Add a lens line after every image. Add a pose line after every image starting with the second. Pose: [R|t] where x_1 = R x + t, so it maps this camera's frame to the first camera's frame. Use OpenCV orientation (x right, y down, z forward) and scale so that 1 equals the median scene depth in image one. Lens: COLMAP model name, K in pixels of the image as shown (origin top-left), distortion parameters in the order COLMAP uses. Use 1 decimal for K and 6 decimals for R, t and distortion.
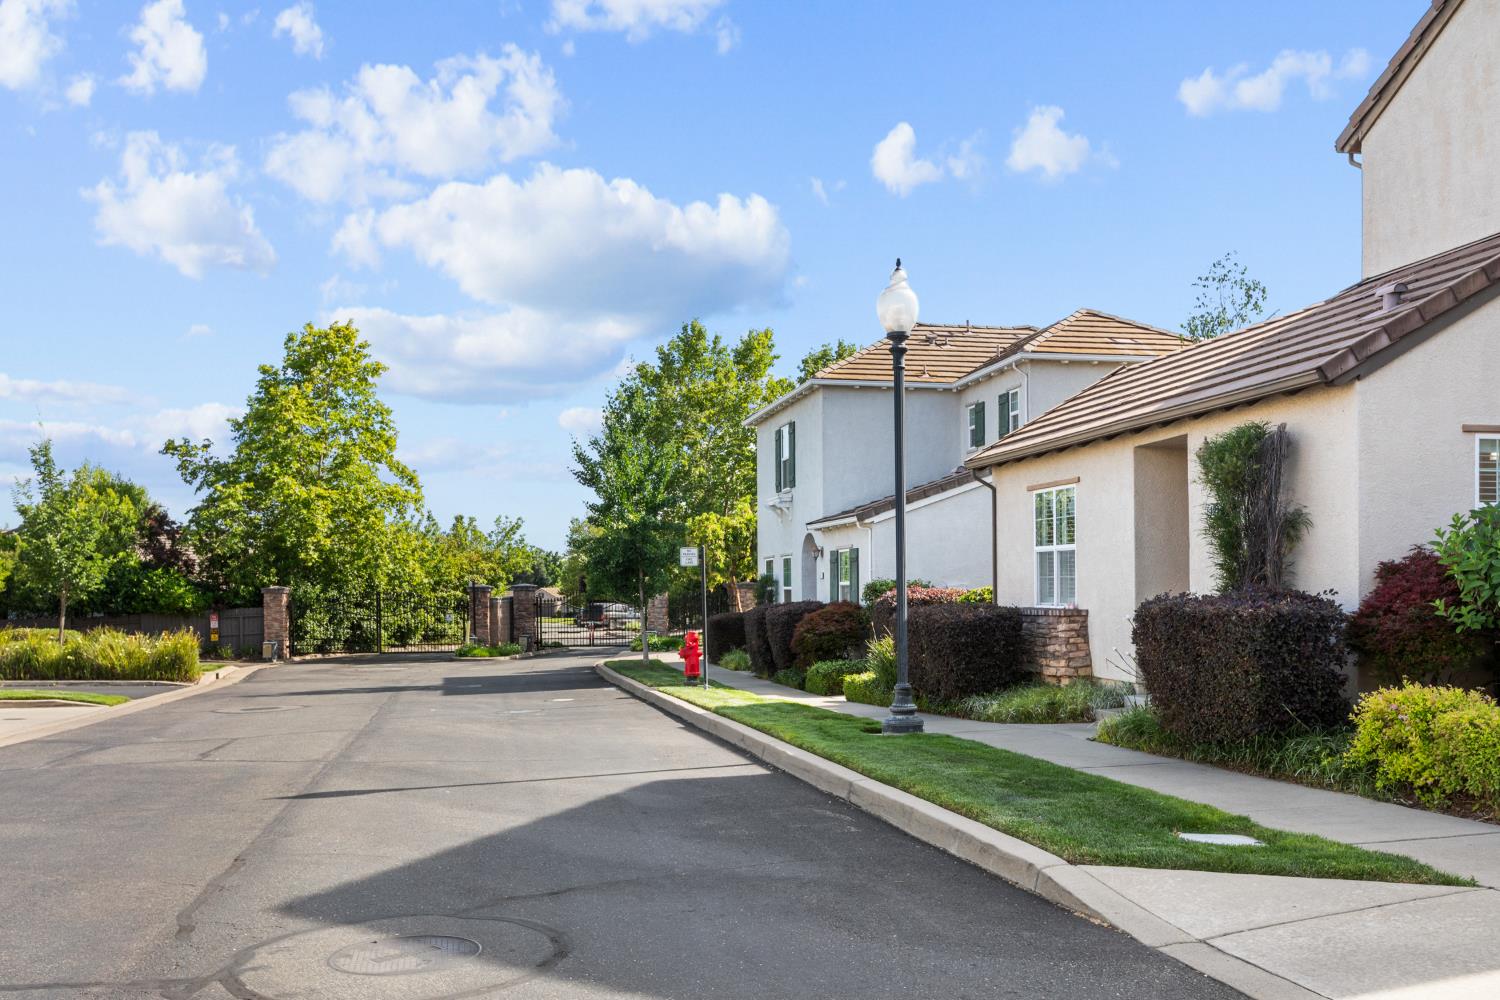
lens RADIAL K [[1349.6, 0, 712.2], [0, 1349.6, 598.3], [0, 0, 1]] dist [0.005764, 0.005426]
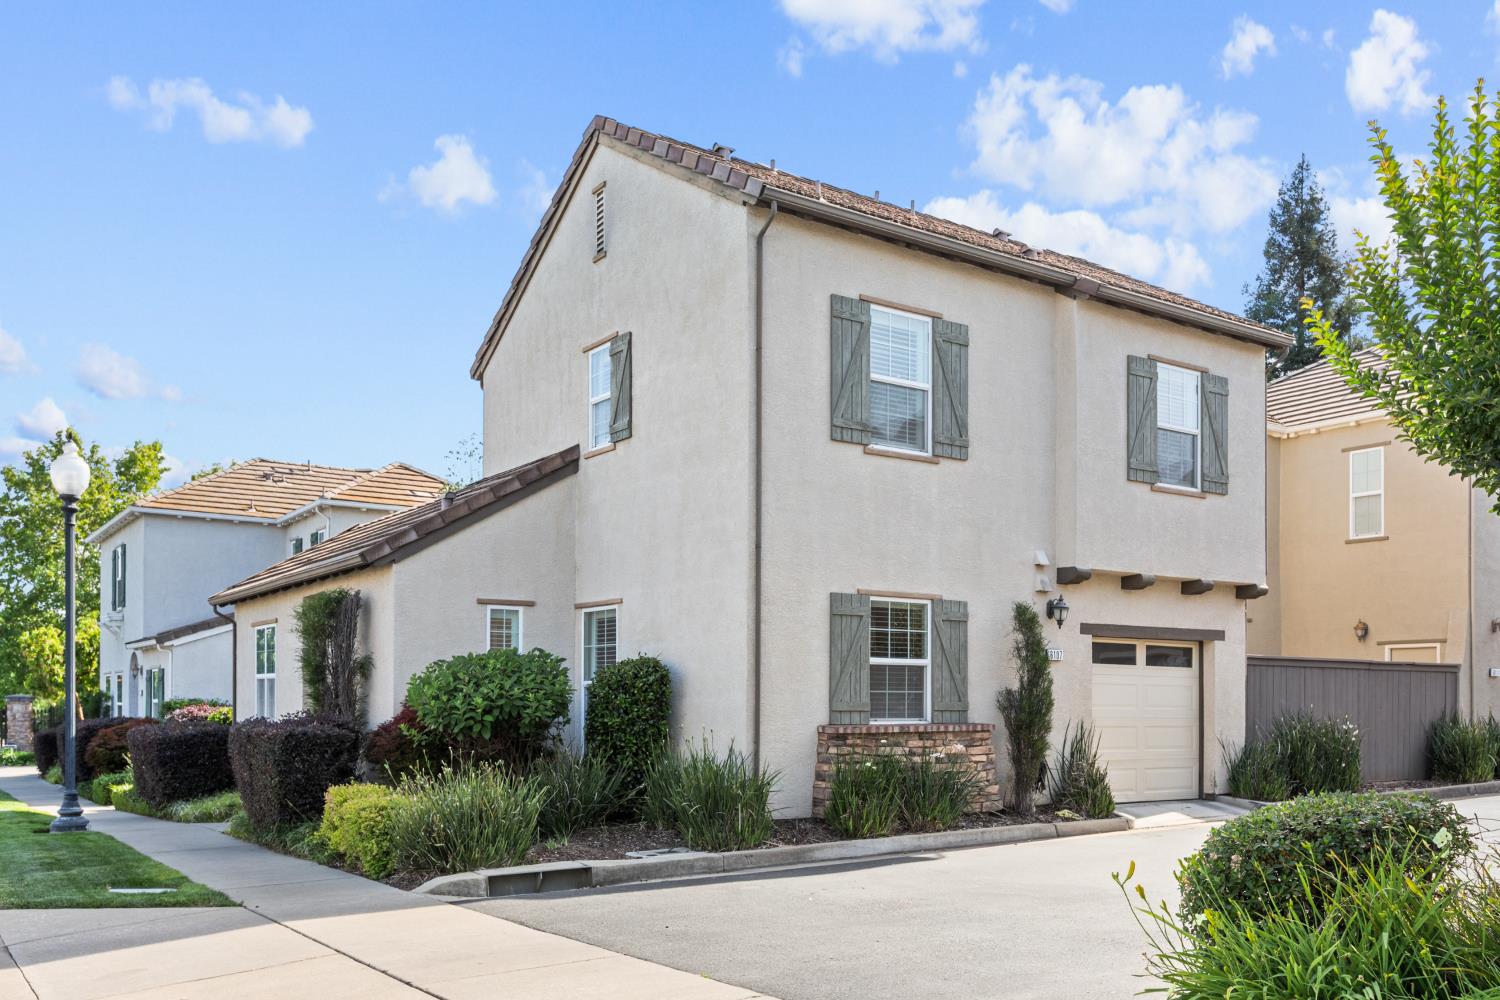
lens RADIAL K [[1352.7, 0, 750.6], [0, 1352.7, 684.0], [0, 0, 1]] dist [0.029931, -0.002667]
pose [[0.923509, 0.018395, 0.383135, 0.200603], [-0.010371, 0.999682, -0.022996, -0.007438], [-0.383436, 0.017264, 0.923406, -0.286195]]
